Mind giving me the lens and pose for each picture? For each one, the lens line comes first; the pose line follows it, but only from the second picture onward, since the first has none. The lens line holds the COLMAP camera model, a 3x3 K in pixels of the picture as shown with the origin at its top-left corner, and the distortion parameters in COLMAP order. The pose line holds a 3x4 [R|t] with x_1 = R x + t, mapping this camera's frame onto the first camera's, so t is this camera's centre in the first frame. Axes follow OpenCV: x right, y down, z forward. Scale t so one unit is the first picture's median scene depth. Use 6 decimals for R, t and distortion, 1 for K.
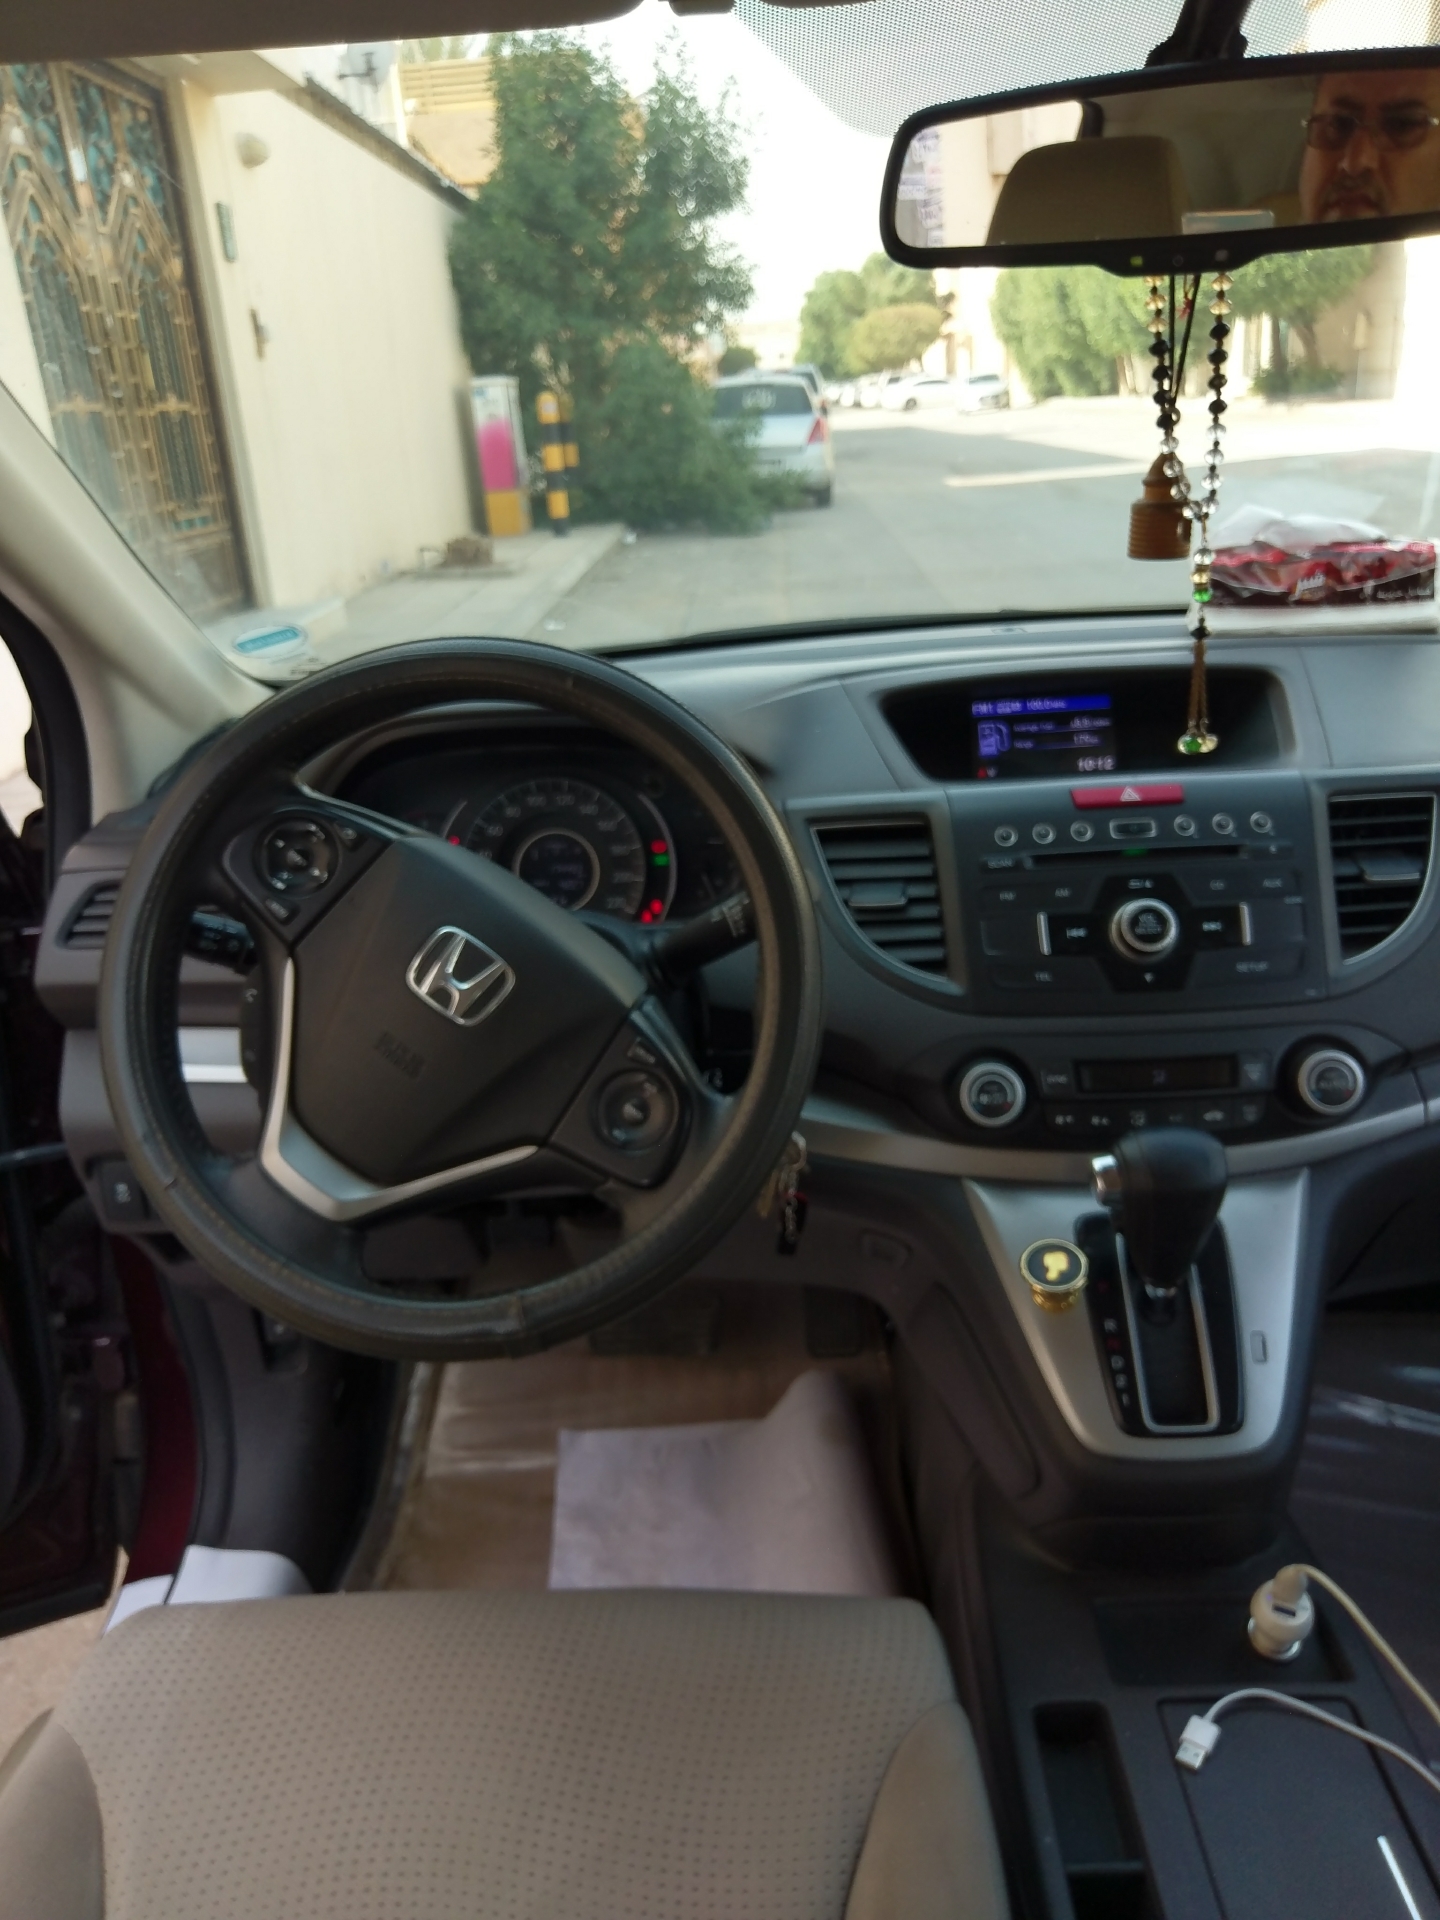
lens RADIAL K [[1416.8, 0, 726.2], [0, 1416.8, 959.8], [0, 0, 1]] dist [0.063772, -0.114982]
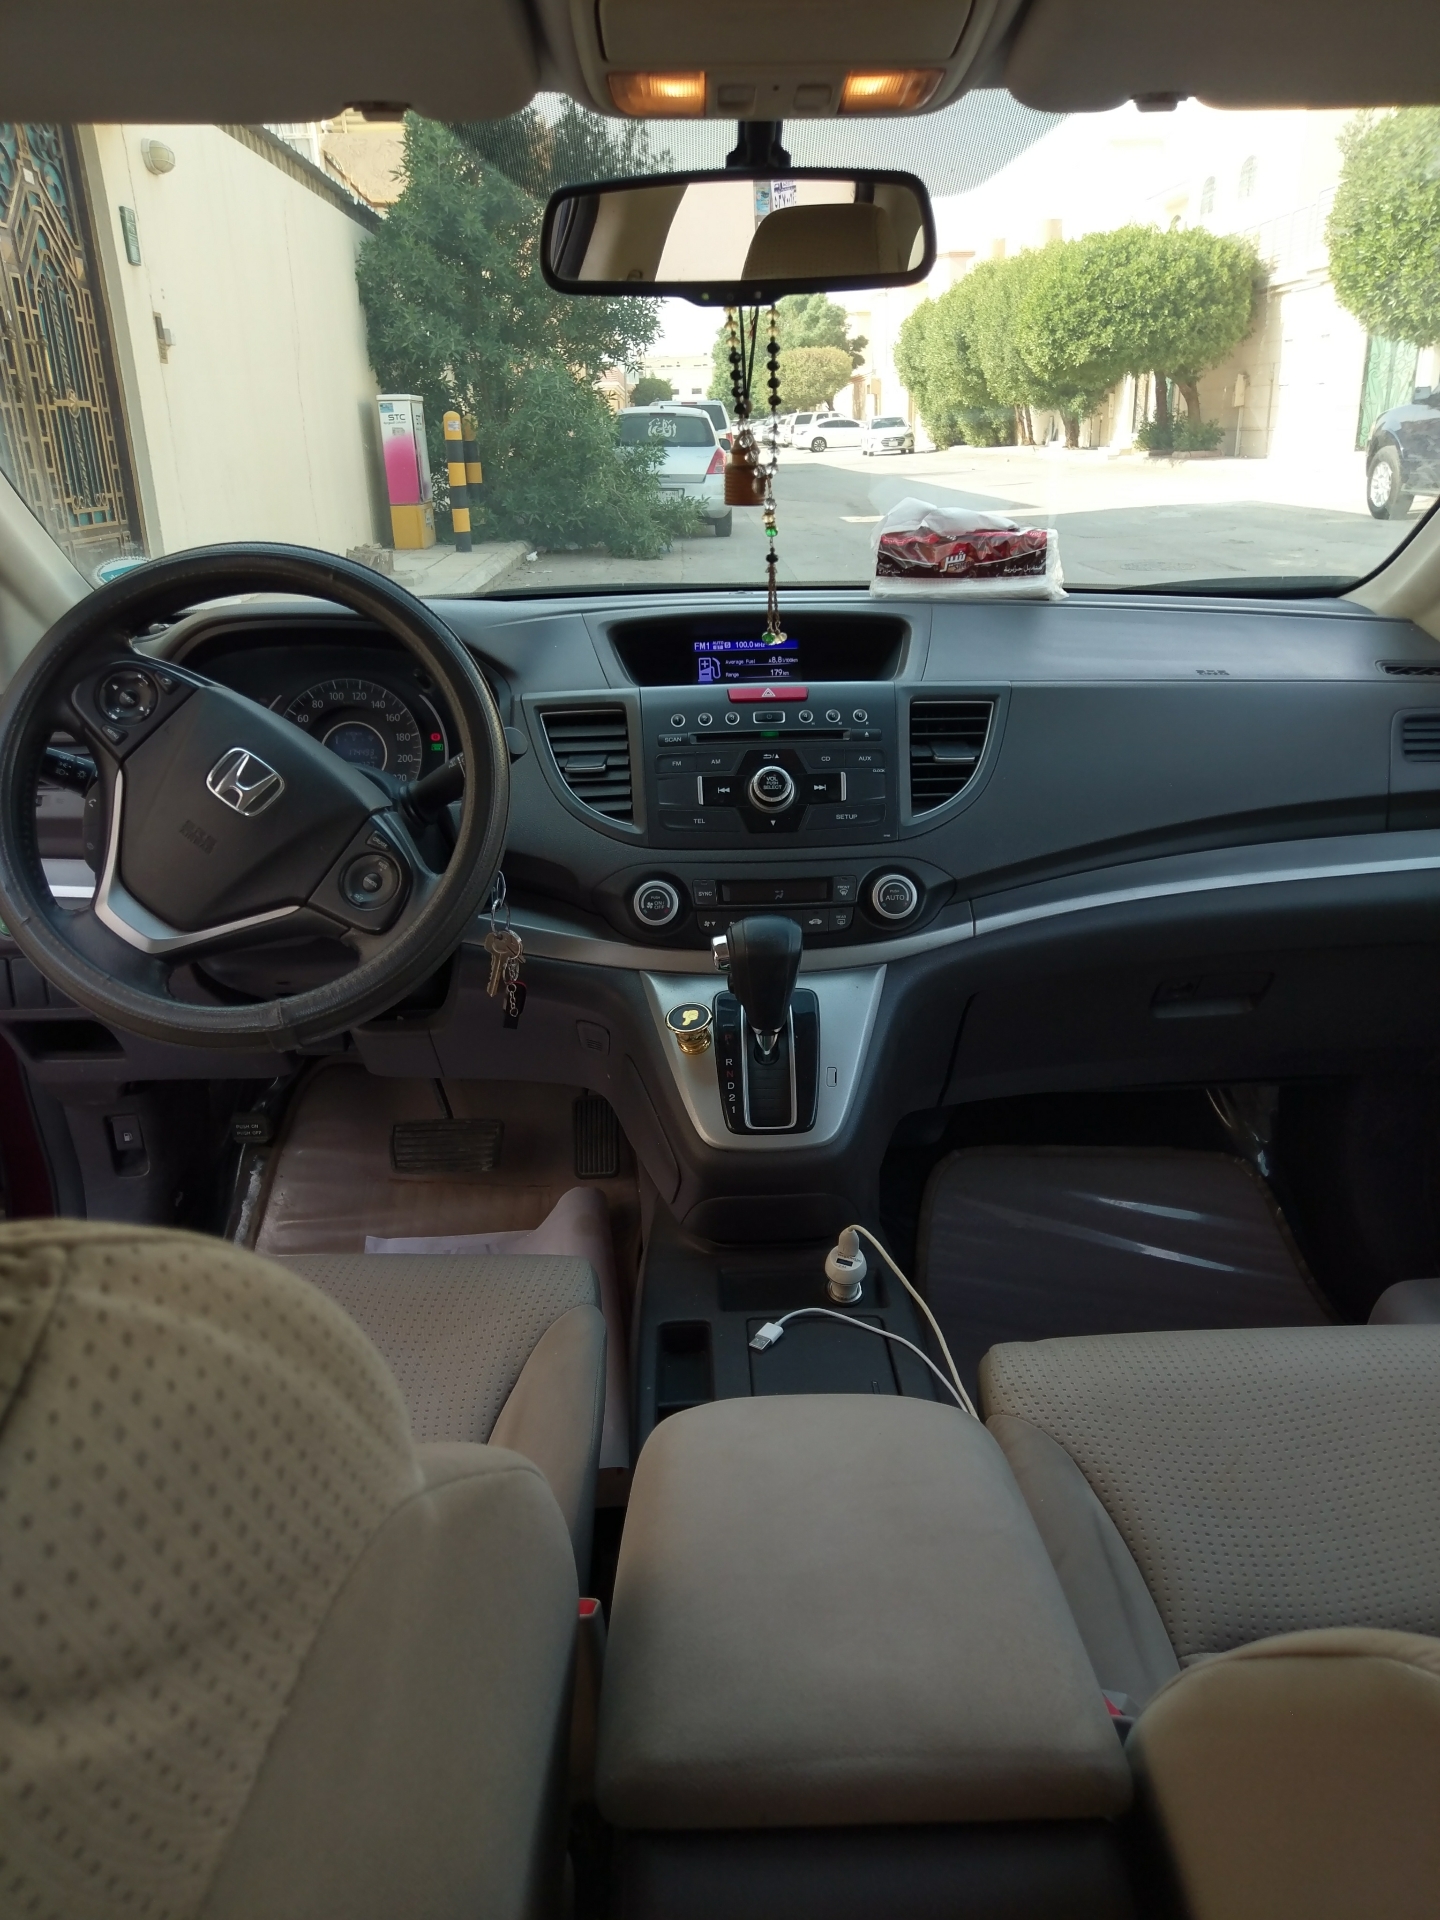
lens RADIAL K [[1394.5, 0, 736.4], [0, 1394.5, 968.5], [0, 0, 1]] dist [0.072176, -0.091637]
pose [[0.997098, 0.018981, 0.073722, 0.155575], [-0.018200, 0.999771, -0.011258, 0.160767], [-0.073919, 0.009884, 0.997215, -0.326369]]
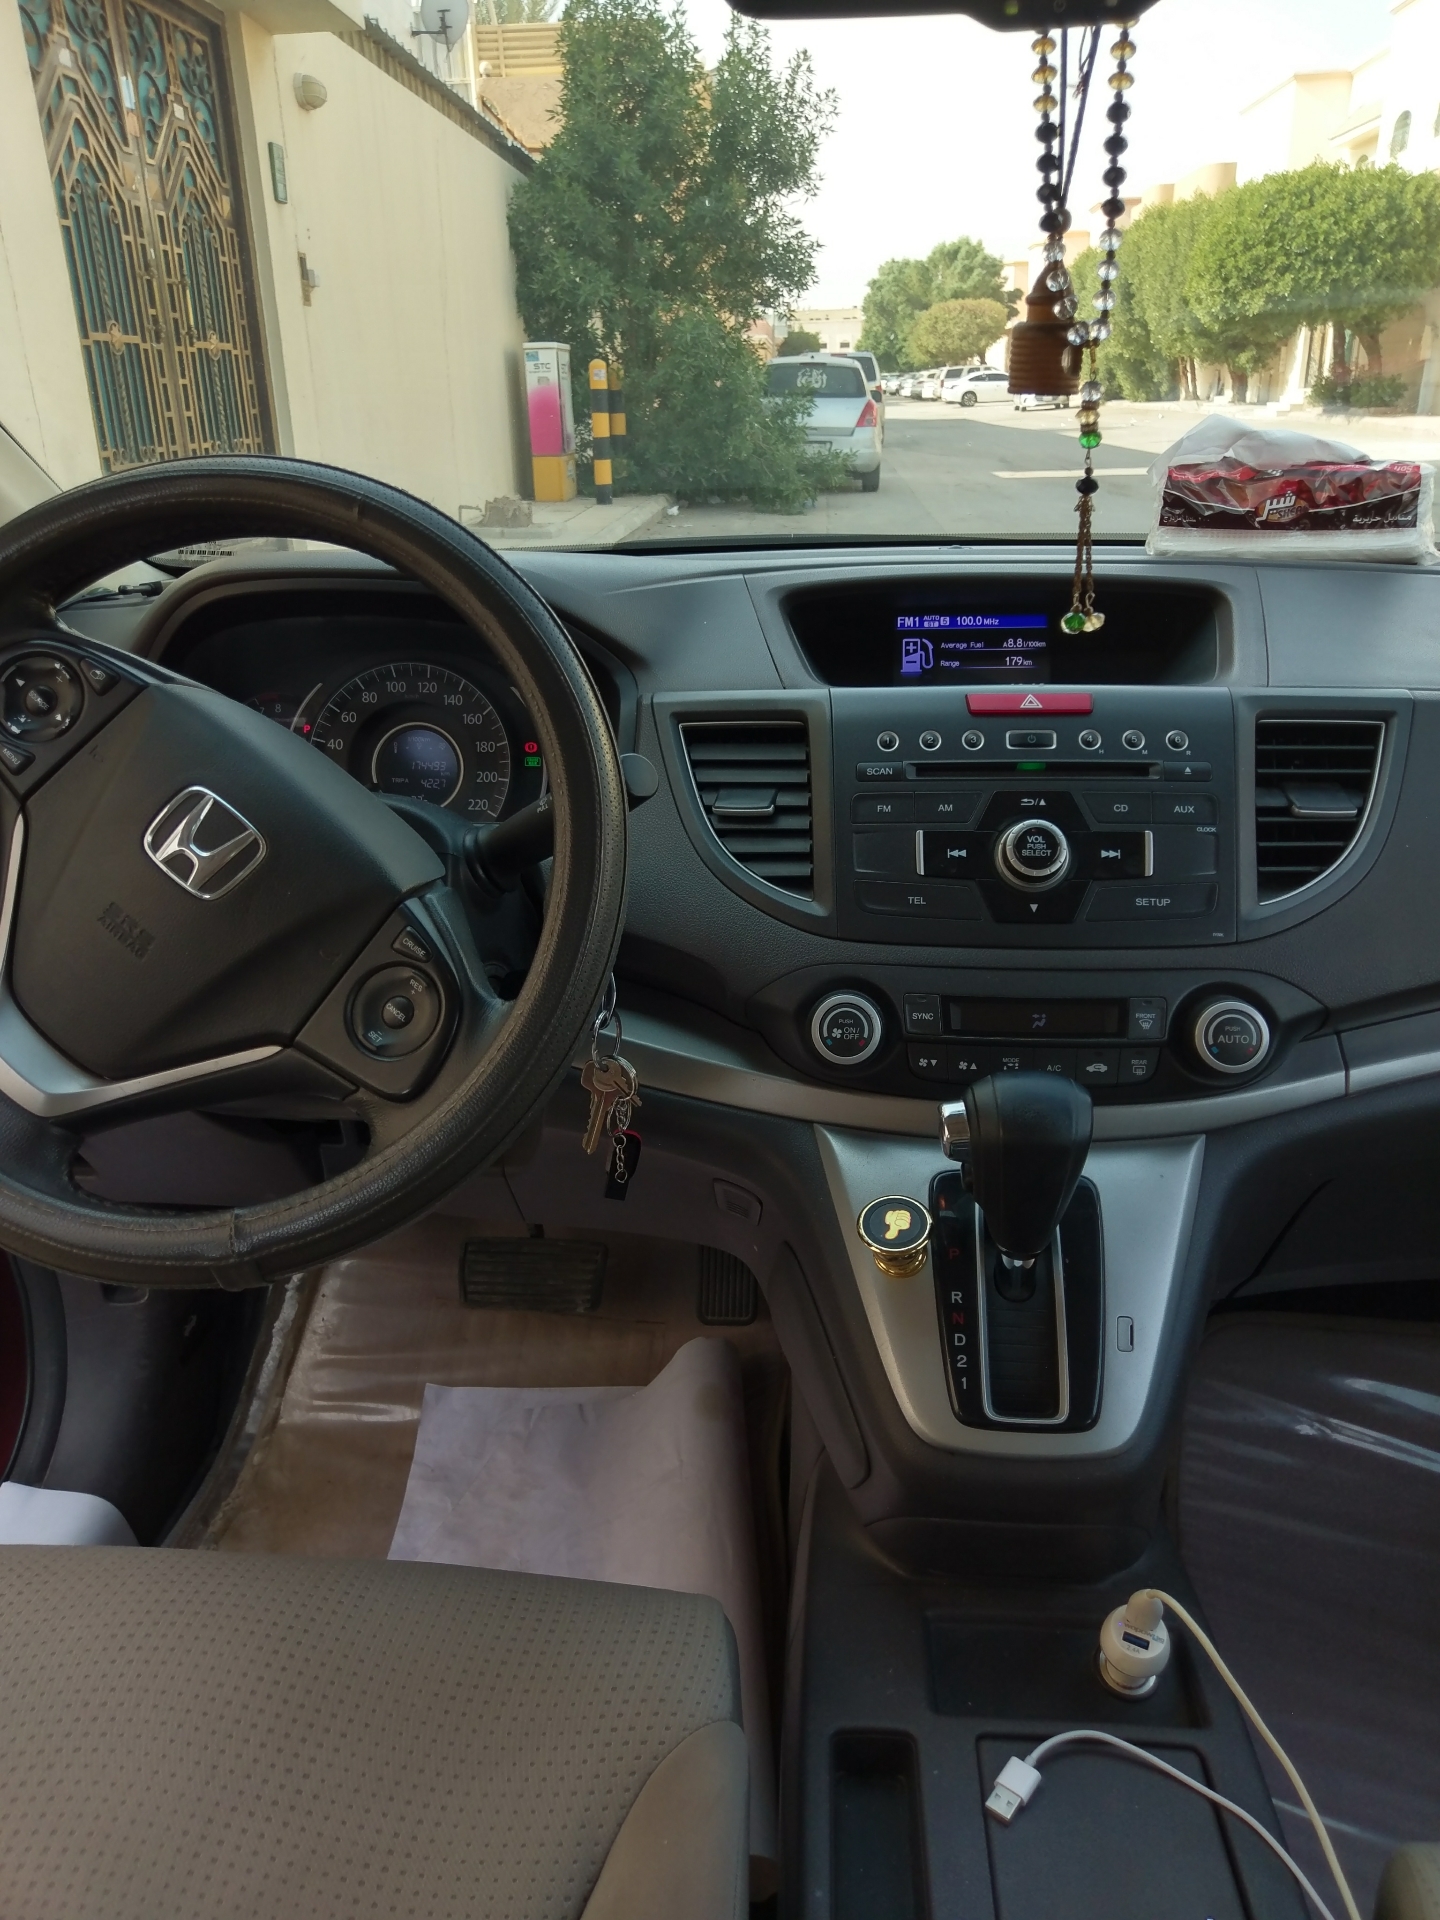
lens RADIAL K [[1398.1, 0, 726.9], [0, 1398.1, 945.9], [0, 0, 1]] dist [0.071171, -0.096064]
pose [[0.998039, 0.059344, -0.019923, 0.119273], [-0.059247, 0.998229, 0.005409, 0.040408], [0.020209, -0.004218, 0.999787, 0.122257]]
